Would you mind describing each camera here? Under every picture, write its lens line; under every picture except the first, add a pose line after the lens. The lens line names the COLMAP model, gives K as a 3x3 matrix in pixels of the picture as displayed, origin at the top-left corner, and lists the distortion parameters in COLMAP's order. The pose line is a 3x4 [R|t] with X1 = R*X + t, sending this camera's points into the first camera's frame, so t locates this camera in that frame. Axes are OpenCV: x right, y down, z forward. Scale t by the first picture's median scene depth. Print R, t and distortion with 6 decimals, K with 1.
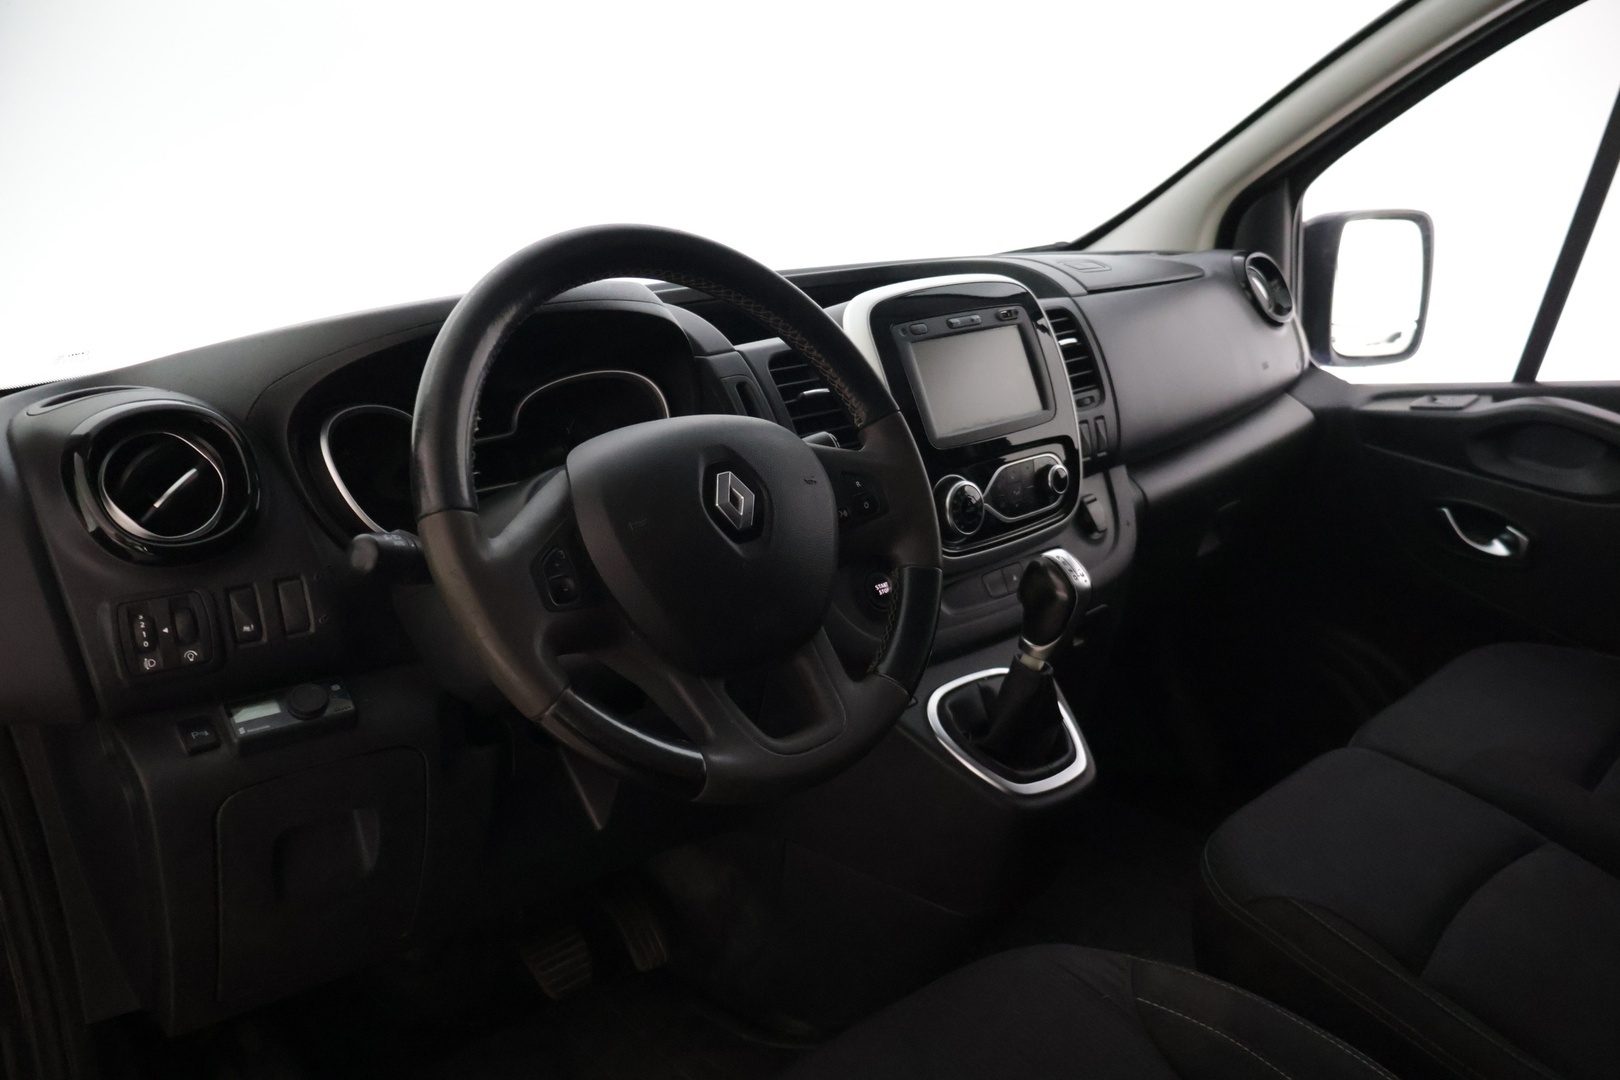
lens RADIAL K [[1389.4, 0, 810.0], [0, 1389.4, 540.0], [0, 0, 1]] dist [0.000171, 0.000298]
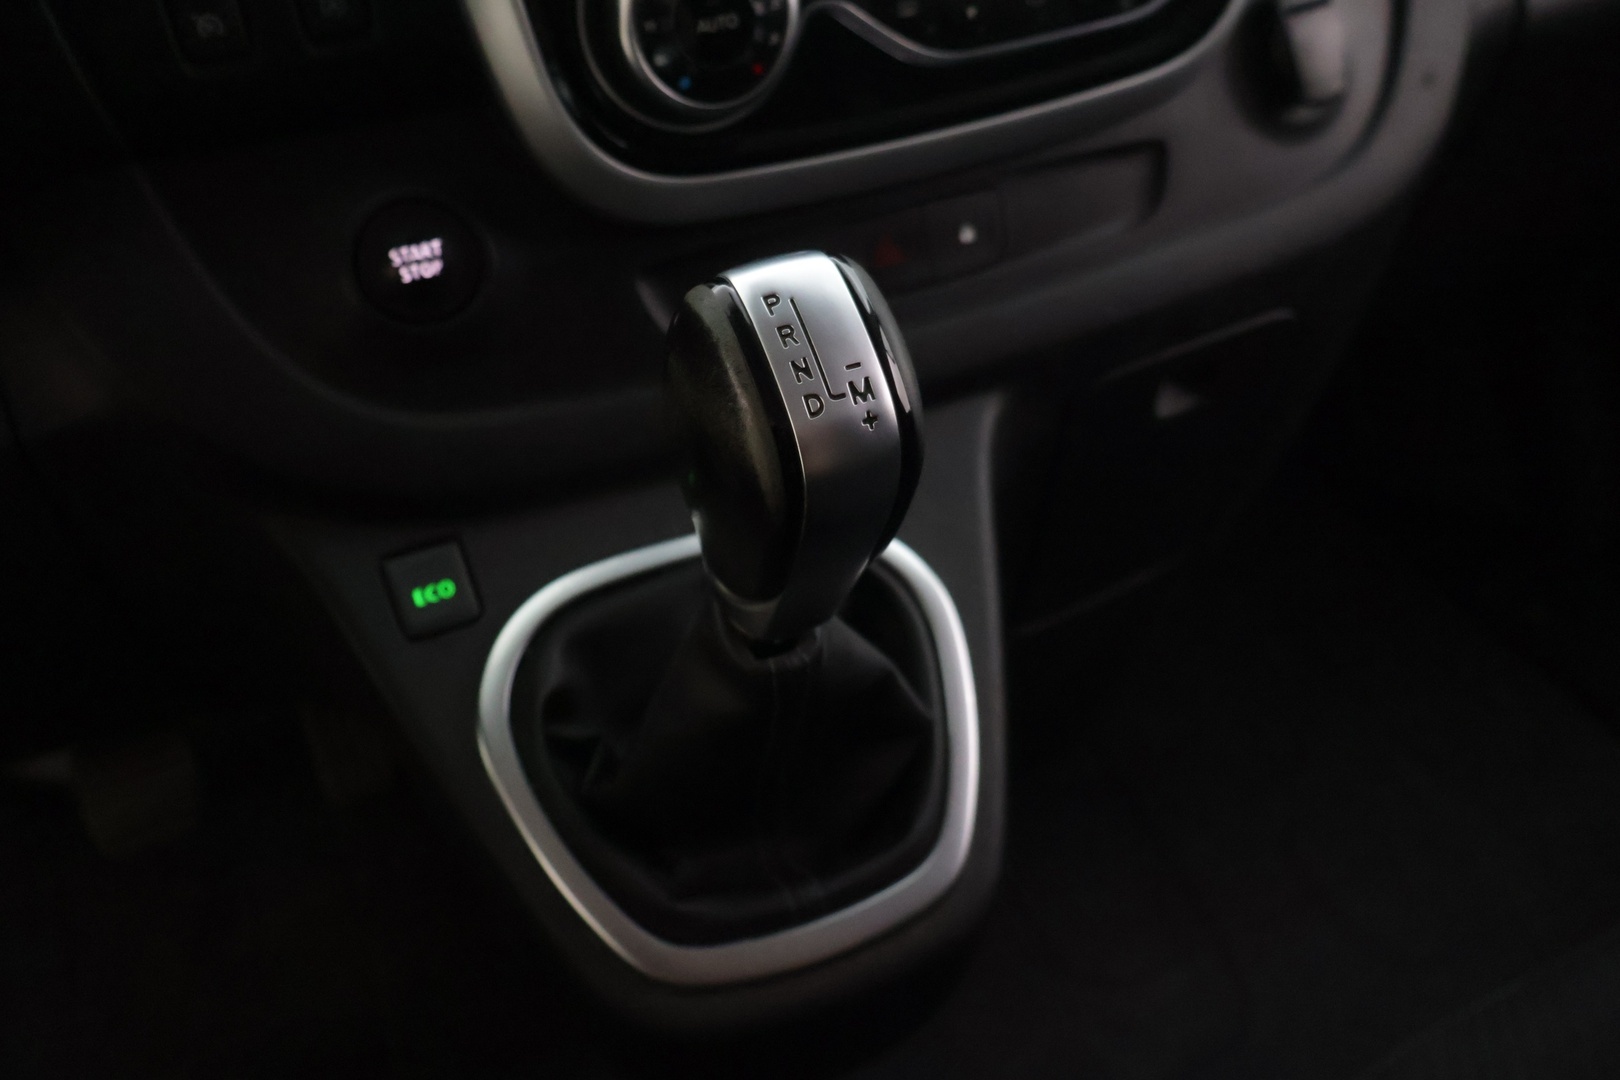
lens RADIAL K [[1389.4, 0, 810.0], [0, 1389.4, 540.0], [0, 0, 1]] dist [0.000171, 0.000298]
pose [[0.944079, 0.194934, -0.265925, 0.226942], [-0.072573, 0.909590, 0.409121, -0.043019], [0.321634, -0.366943, 0.872871, 0.697227]]
